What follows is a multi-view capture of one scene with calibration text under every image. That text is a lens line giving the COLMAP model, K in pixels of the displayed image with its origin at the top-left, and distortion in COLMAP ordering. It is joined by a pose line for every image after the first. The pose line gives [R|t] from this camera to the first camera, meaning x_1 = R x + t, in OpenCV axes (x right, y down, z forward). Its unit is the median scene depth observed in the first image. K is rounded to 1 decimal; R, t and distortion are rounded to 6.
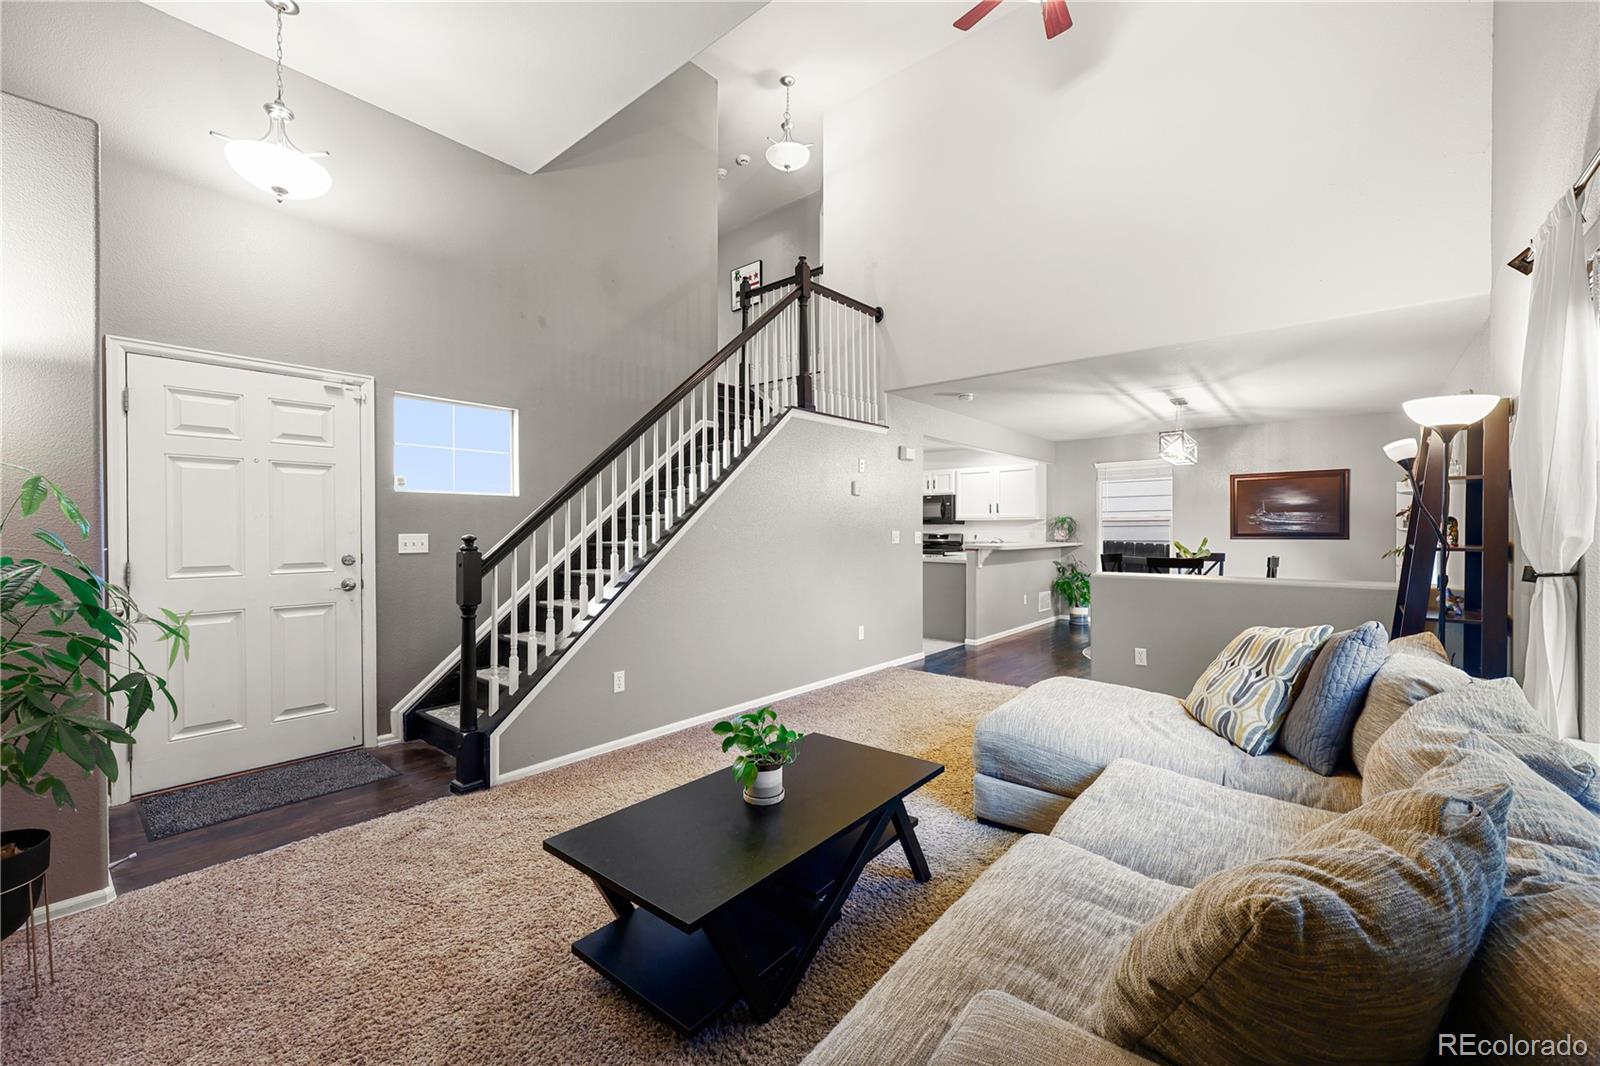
lens RADIAL K [[643.6, 0, 802.2], [0, 643.6, 534.7], [0, 0, 1]] dist [-0.000126, 0.000989]
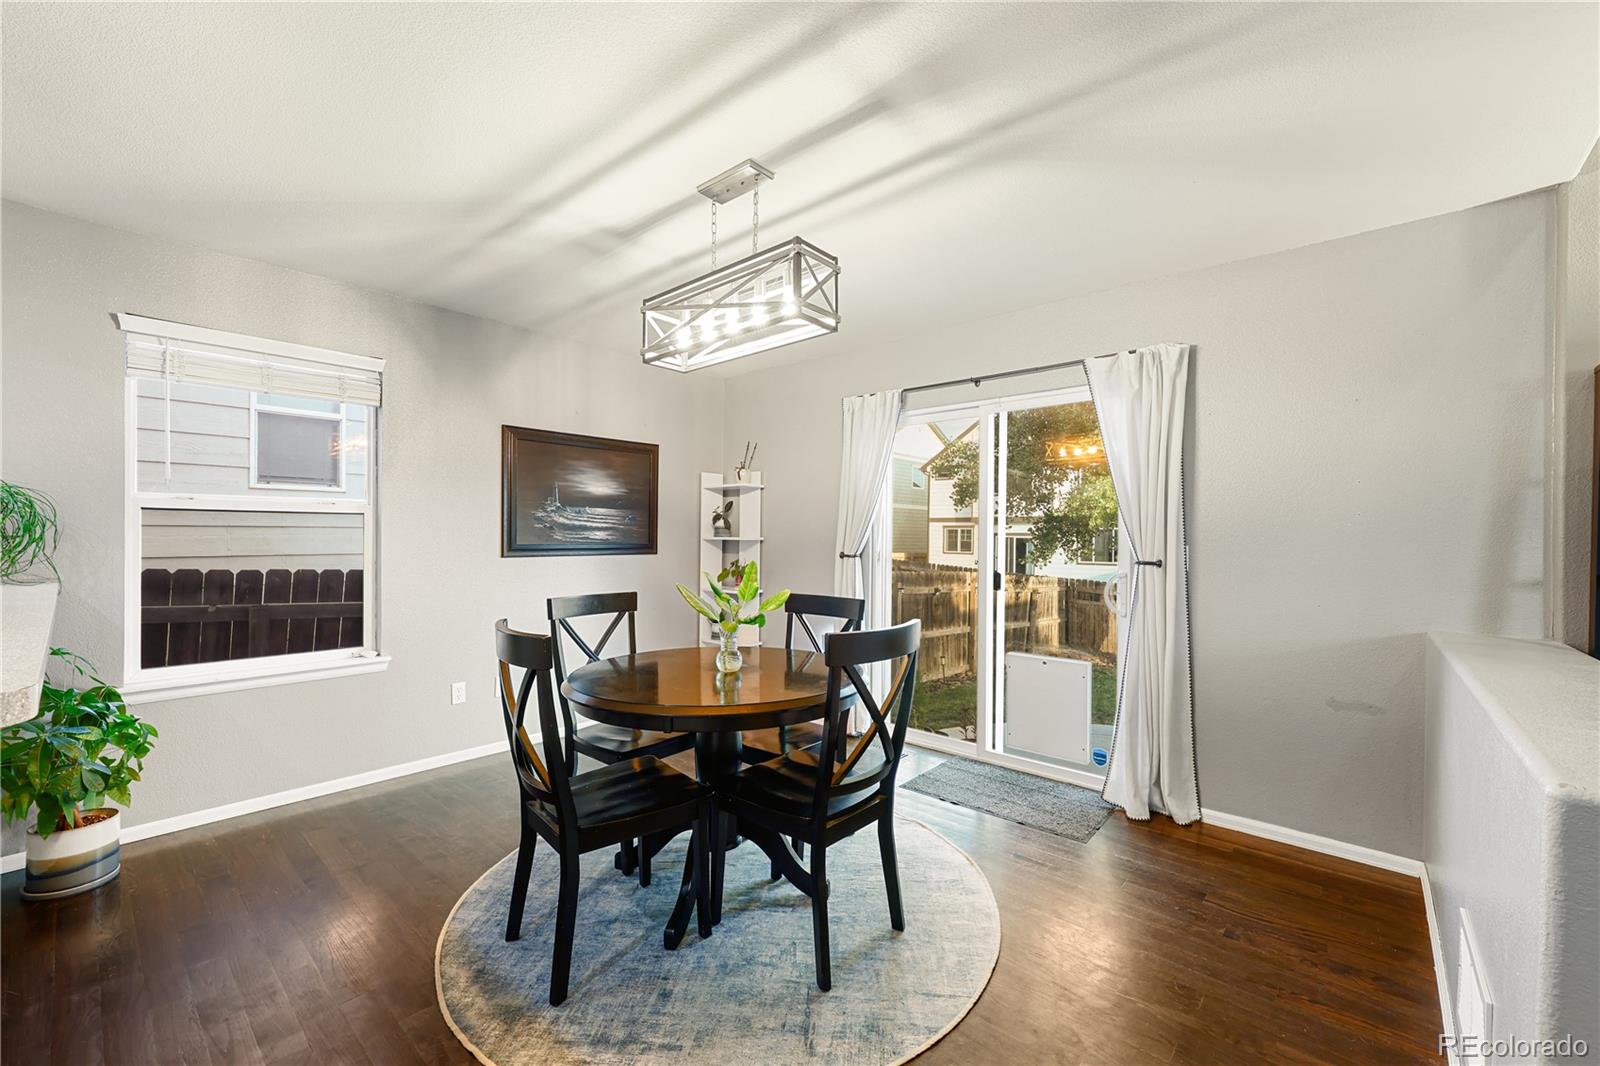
lens RADIAL K [[643.6, 0, 804.4], [0, 643.6, 543.2], [0, 0, 1]] dist [-0.000126, 0.000989]
pose [[0.016565, -0.006705, 0.999840, 0.187895], [-0.001637, 0.999976, 0.006733, -0.007283], [-0.999861, -0.001749, 0.016554, 0.782391]]
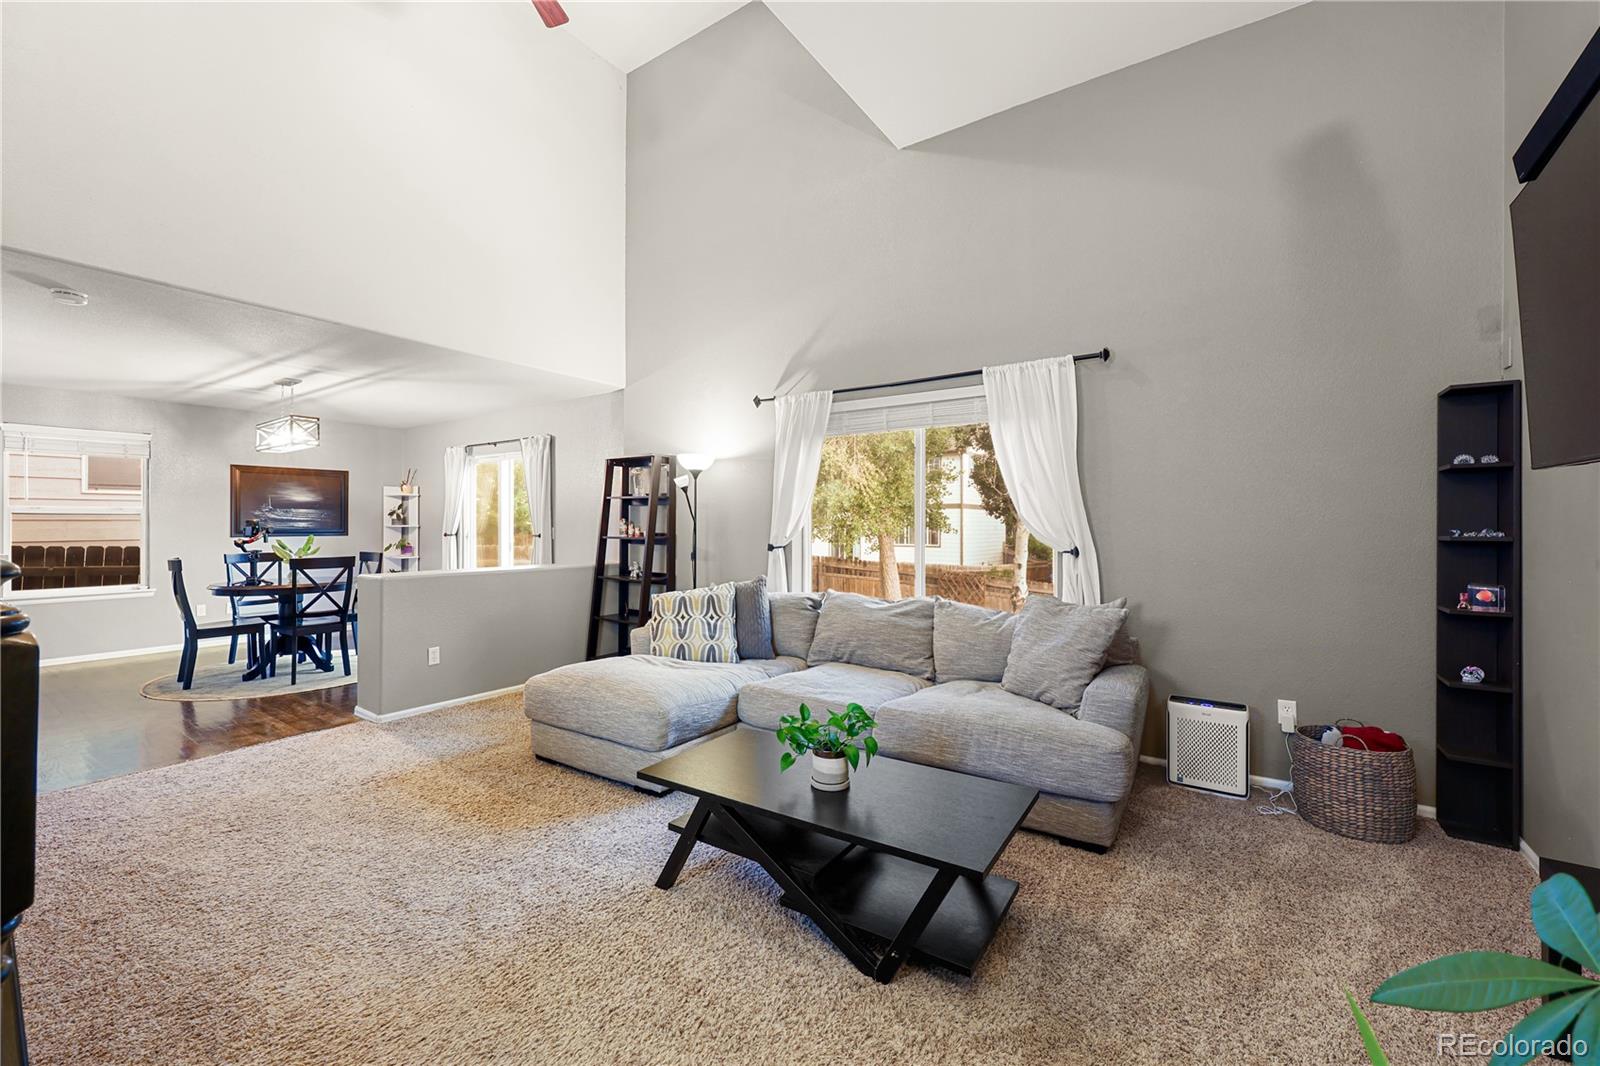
lens RADIAL K [[643.6, 0, 798.4], [0, 643.6, 525.7], [0, 0, 1]] dist [-0.000126, 0.000989]
pose [[-0.097337, 0.002591, 0.995248, -0.298863], [0.005983, 0.999980, -0.002018, -0.002192], [-0.995233, 0.005758, -0.097351, 0.317085]]
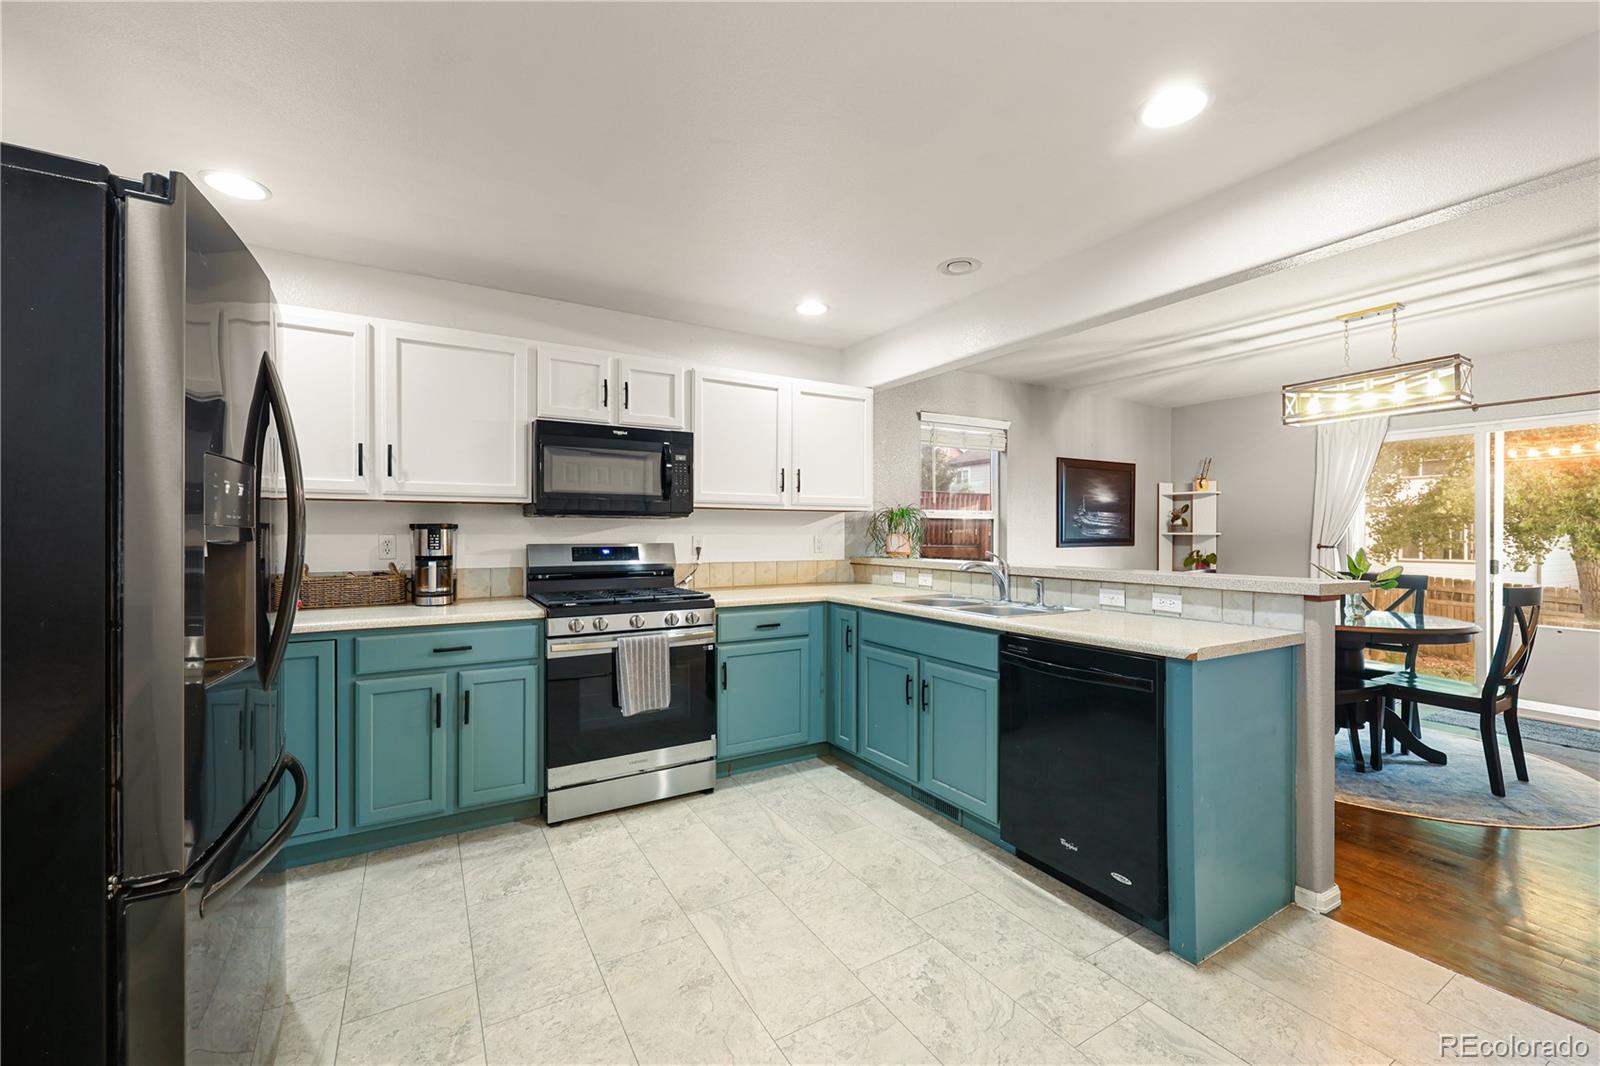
lens RADIAL K [[643.6, 0, 801.6], [0, 643.6, 534.2], [0, 0, 1]] dist [-0.000126, 0.000989]
pose [[0.323297, 0.001013, 0.946297, -0.103126], [0.004404, 0.999987, -0.002575, -0.007276], [-0.946287, 0.005000, 0.323288, 1.063240]]
